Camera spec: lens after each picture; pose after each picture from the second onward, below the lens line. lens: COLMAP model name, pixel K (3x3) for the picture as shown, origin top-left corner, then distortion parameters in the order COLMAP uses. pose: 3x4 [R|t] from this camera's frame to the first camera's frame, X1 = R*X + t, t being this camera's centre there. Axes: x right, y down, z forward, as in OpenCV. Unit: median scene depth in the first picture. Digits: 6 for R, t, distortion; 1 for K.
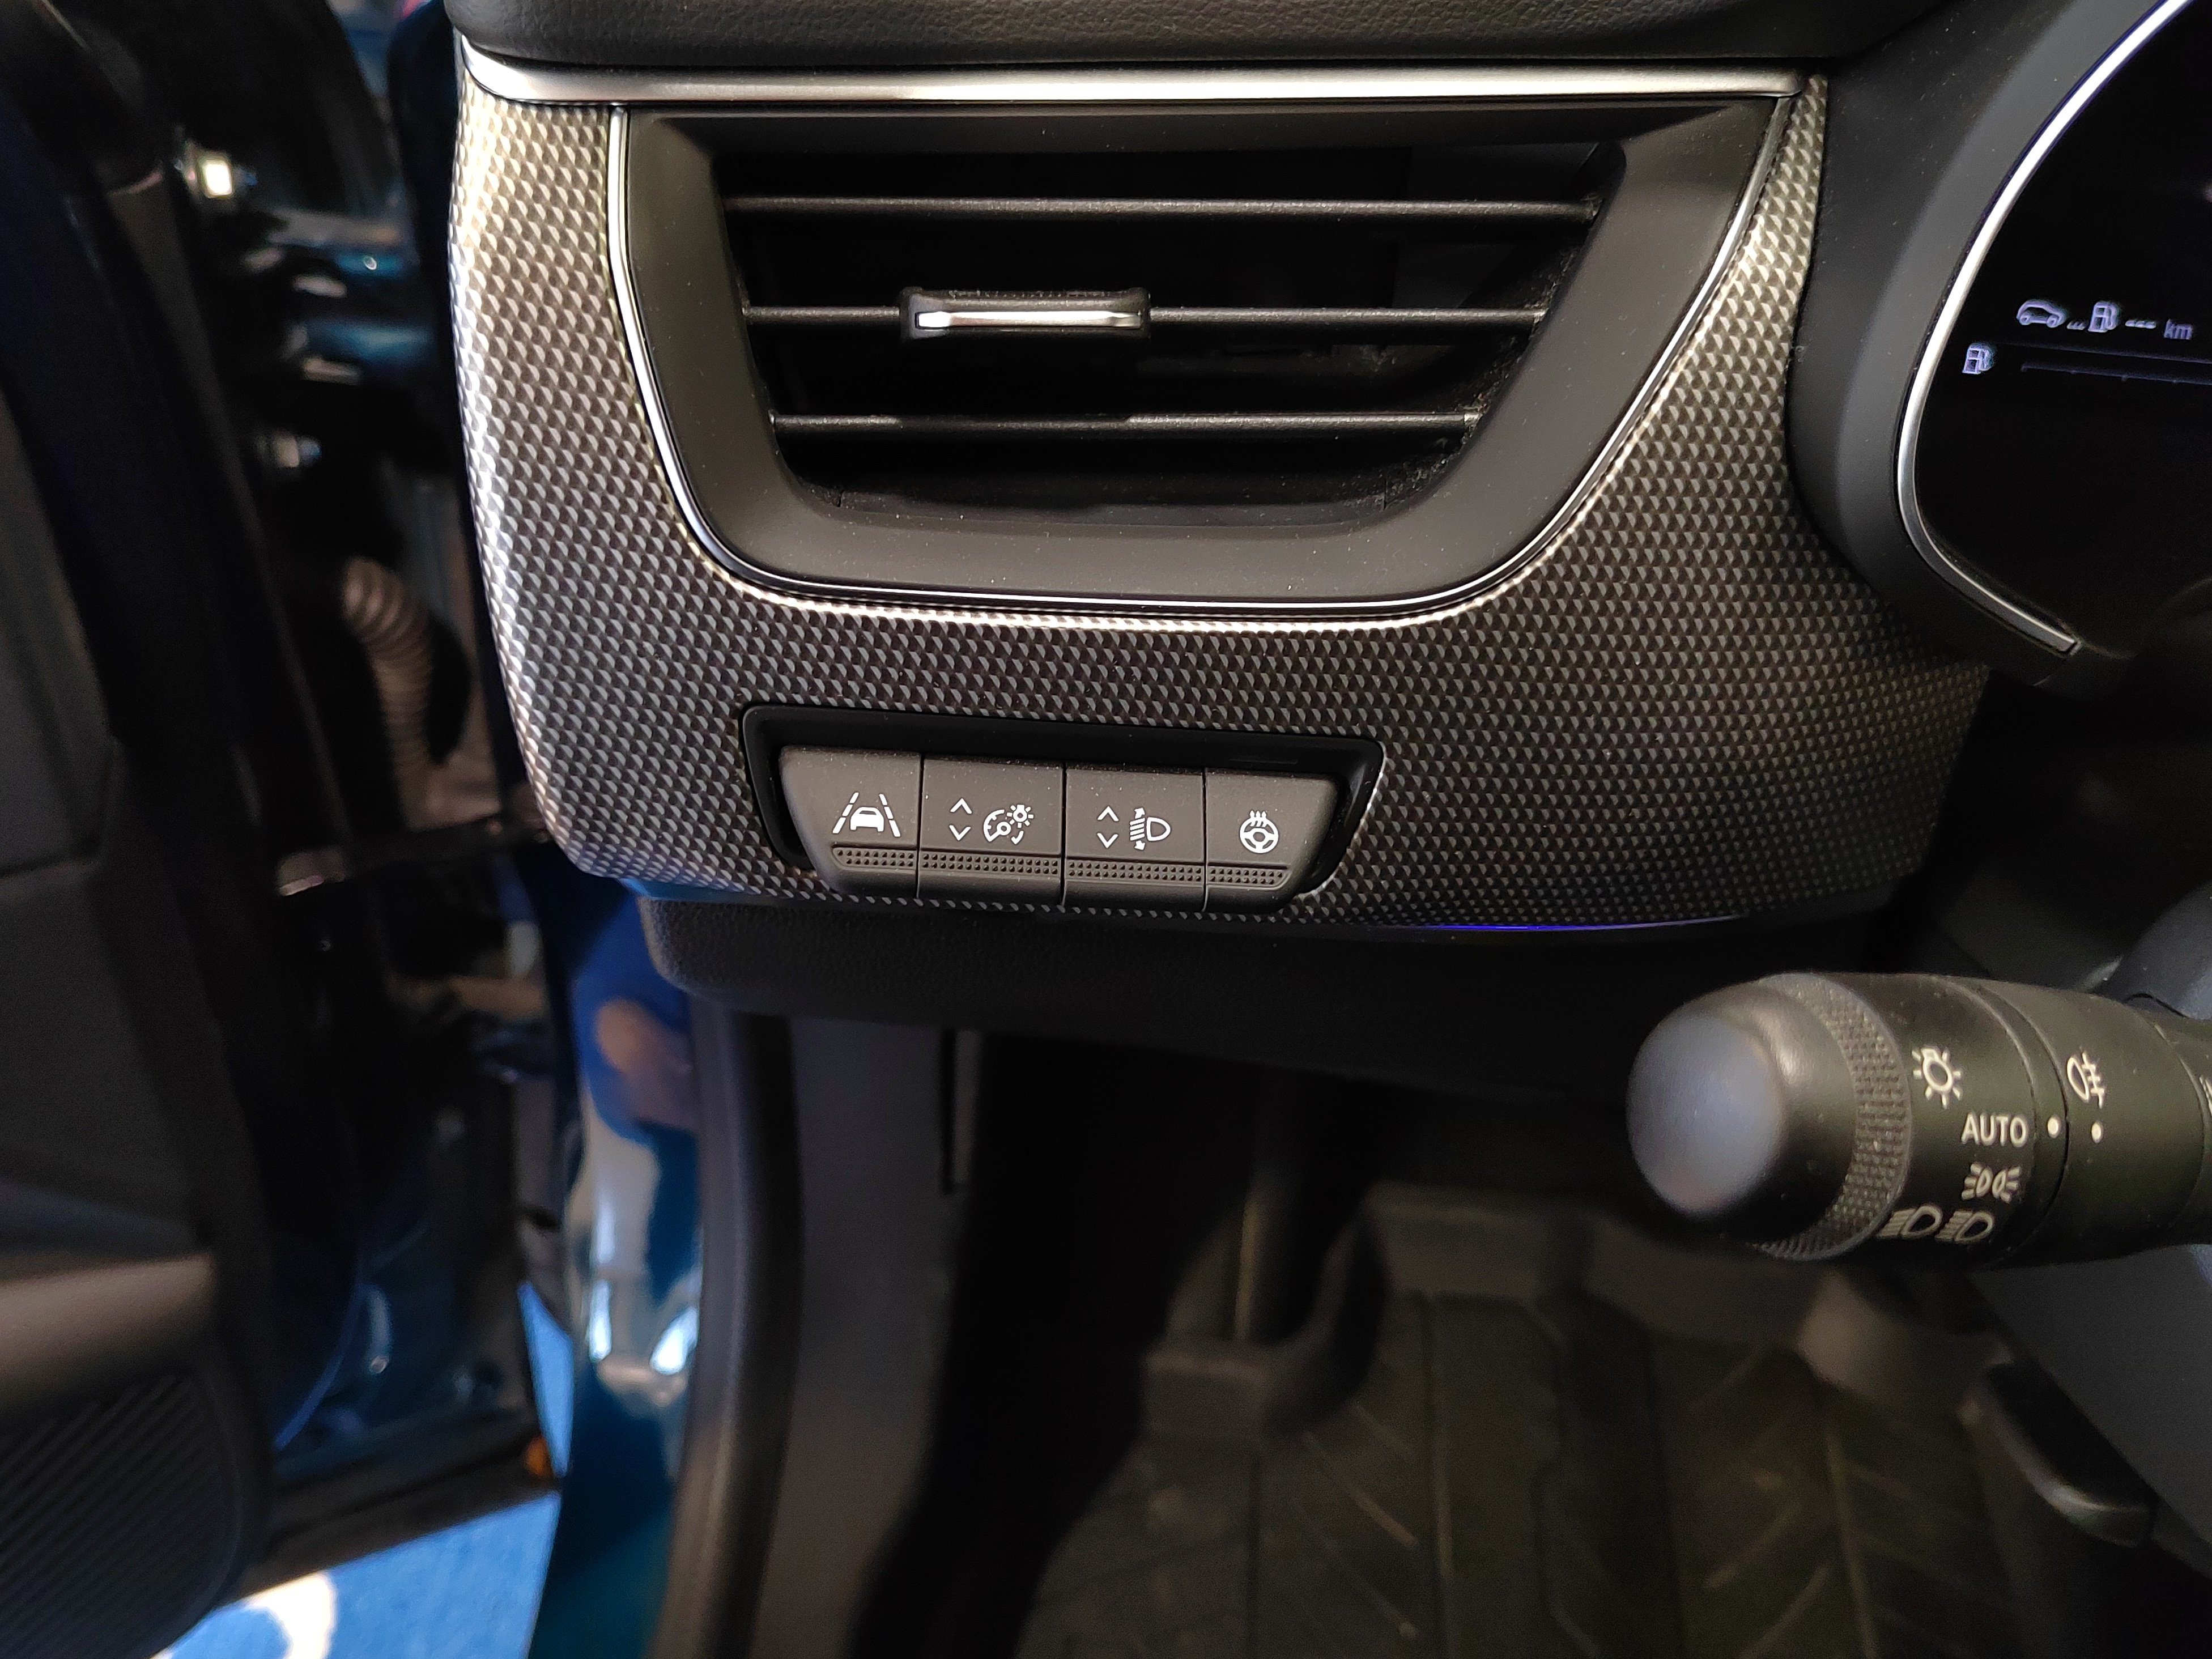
lens RADIAL K [[1806.7, 0, 1100.3], [0, 1806.7, 843.5], [0, 0, 1]] dist [0.028678, -0.014724]
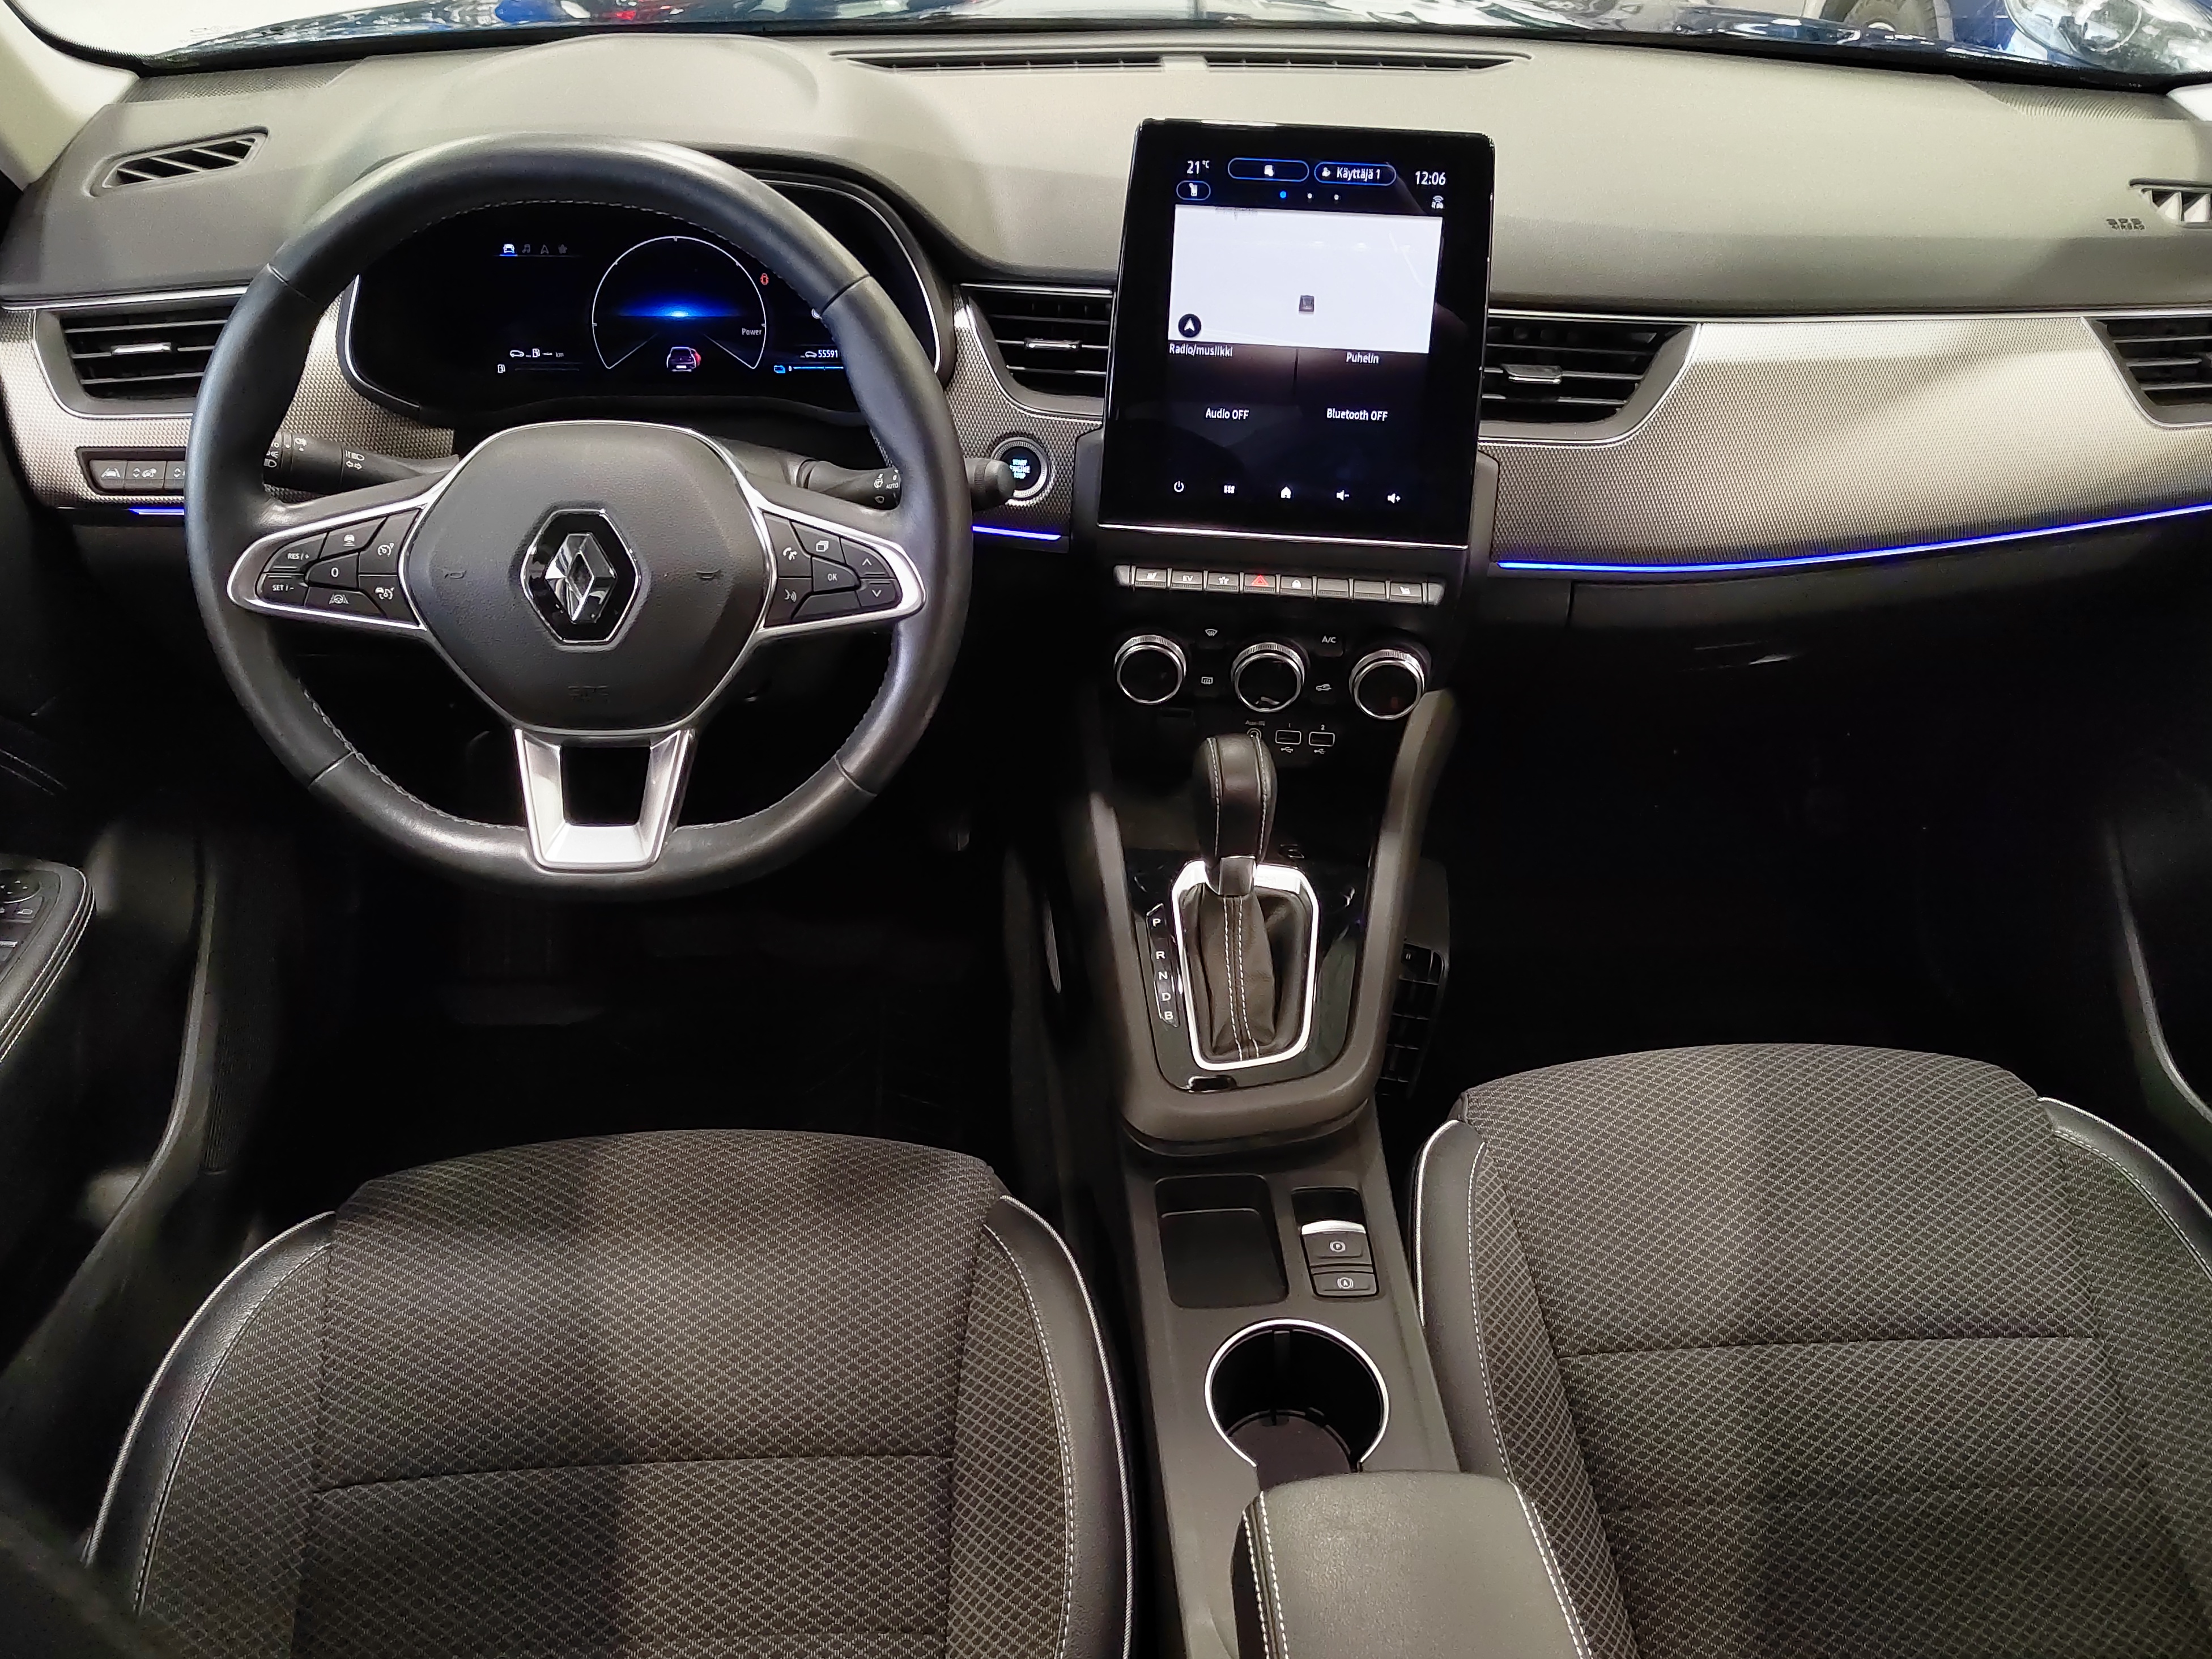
lens RADIAL K [[1825.8, 0, 1112.8], [0, 1825.8, 837.9], [0, 0, 1]] dist [0.043998, -0.052594]
pose [[0.984516, -0.113916, 0.133236, 1.409917], [0.133295, 0.980122, -0.146950, 1.662143], [-0.113847, 0.162434, 0.980130, -3.098025]]
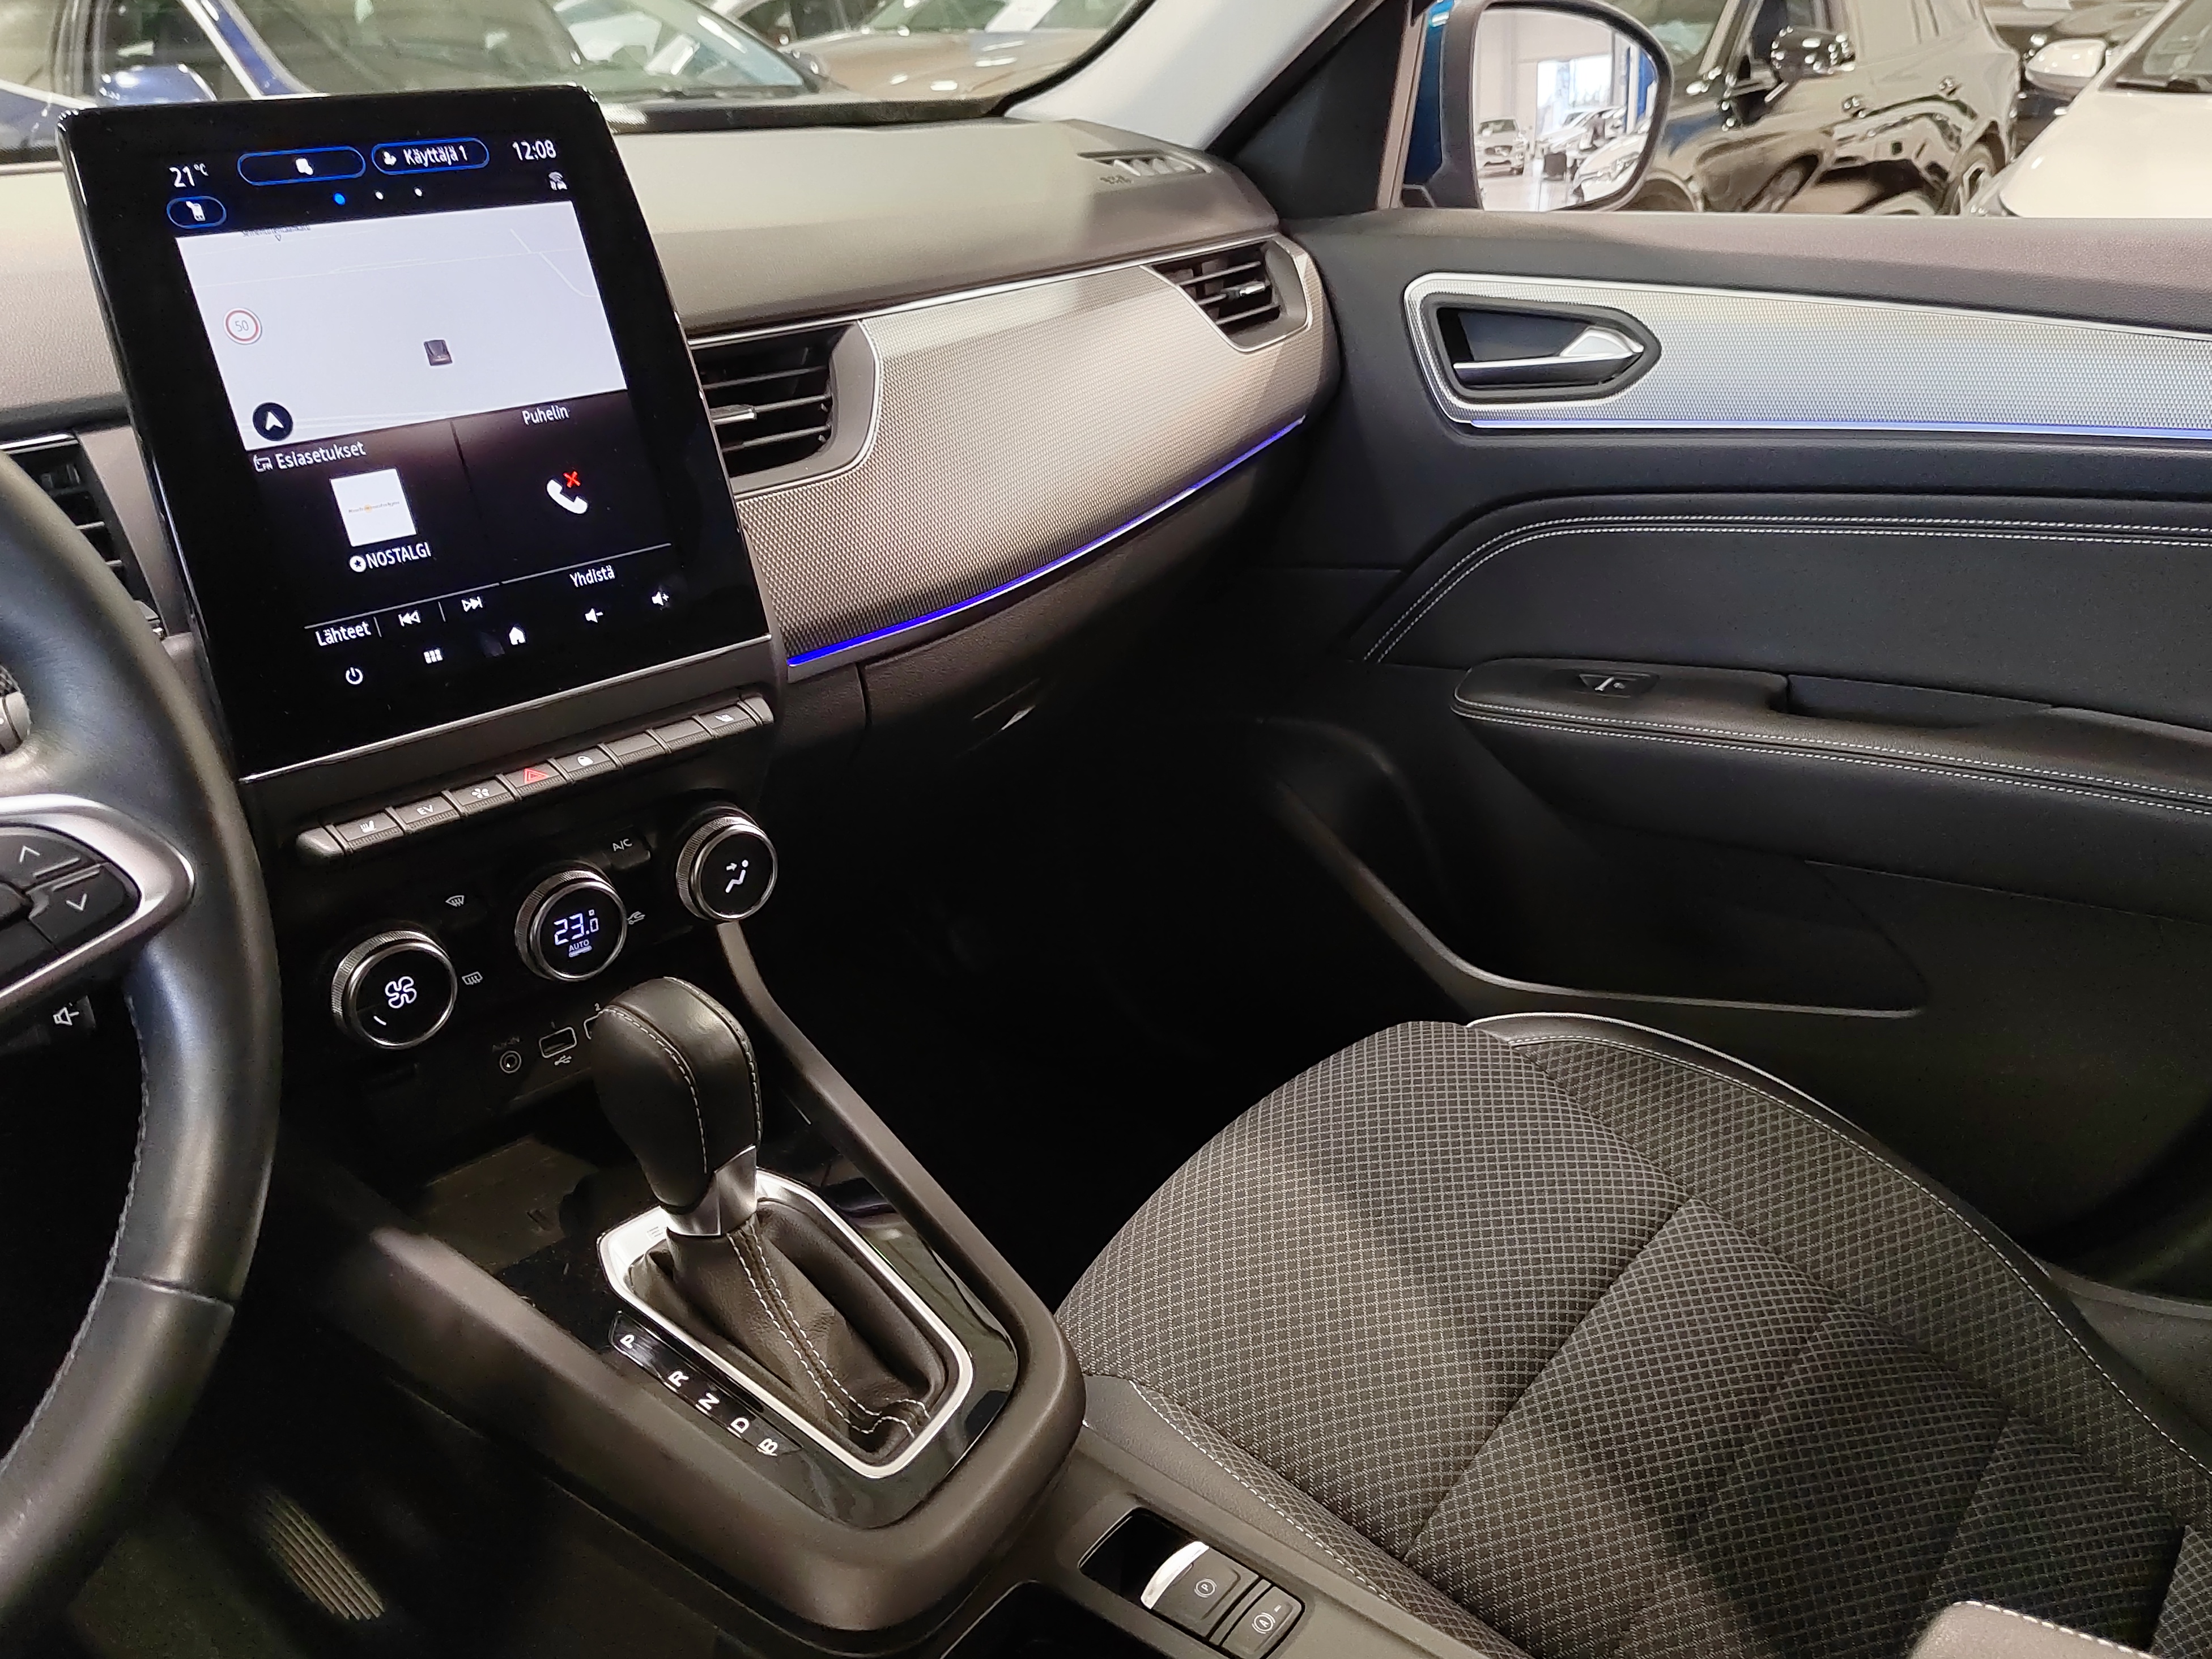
lens RADIAL K [[1825.8, 0, 1112.8], [0, 1825.8, 837.9], [0, 0, 1]] dist [0.043998, -0.052594]
pose [[0.523375, -0.397140, 0.753895, 0.743644], [0.643665, 0.764020, -0.044377, 1.251135], [-0.558367, 0.508482, 0.655494, -1.312021]]
